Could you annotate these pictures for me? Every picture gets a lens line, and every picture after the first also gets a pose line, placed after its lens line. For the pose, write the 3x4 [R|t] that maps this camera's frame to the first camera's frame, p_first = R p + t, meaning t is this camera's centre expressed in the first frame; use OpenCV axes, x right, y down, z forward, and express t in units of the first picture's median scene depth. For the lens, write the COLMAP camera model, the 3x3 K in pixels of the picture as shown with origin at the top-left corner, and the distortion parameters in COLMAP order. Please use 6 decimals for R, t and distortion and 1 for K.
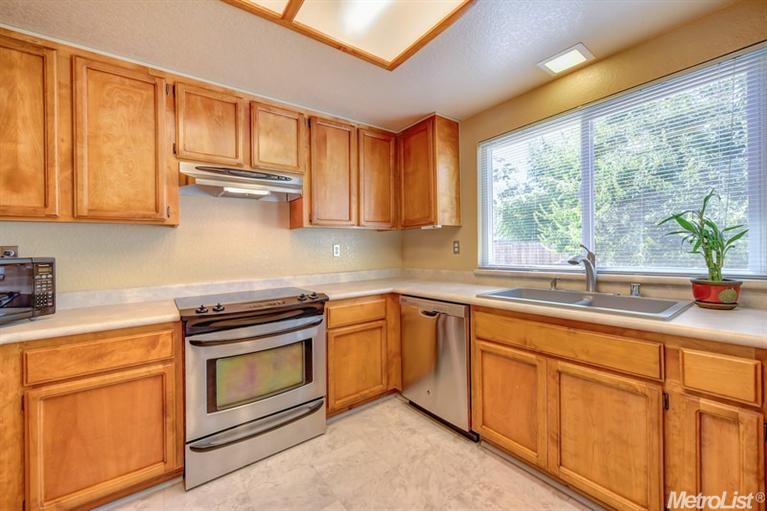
lens RADIAL K [[305.1, 0, 381.3], [0, 305.1, 249.3], [0, 0, 1]] dist [-0.000747, -0.000204]
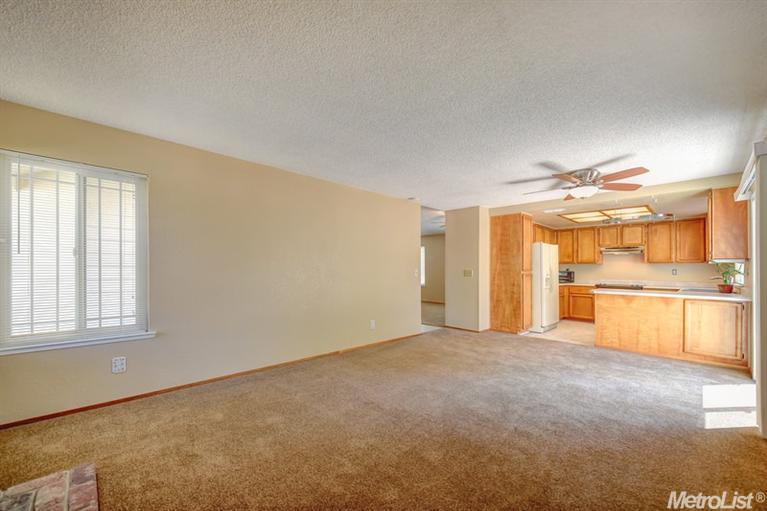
lens RADIAL K [[321.7, 0, 365.2], [0, 321.7, 258.1], [0, 0, 1]] dist [-0.000488, -0.000176]
pose [[0.113304, -0.008280, -0.993526, 2.842060], [-0.009123, 0.999914, -0.009374, -0.083095], [0.993518, 0.010126, 0.113219, -2.257920]]
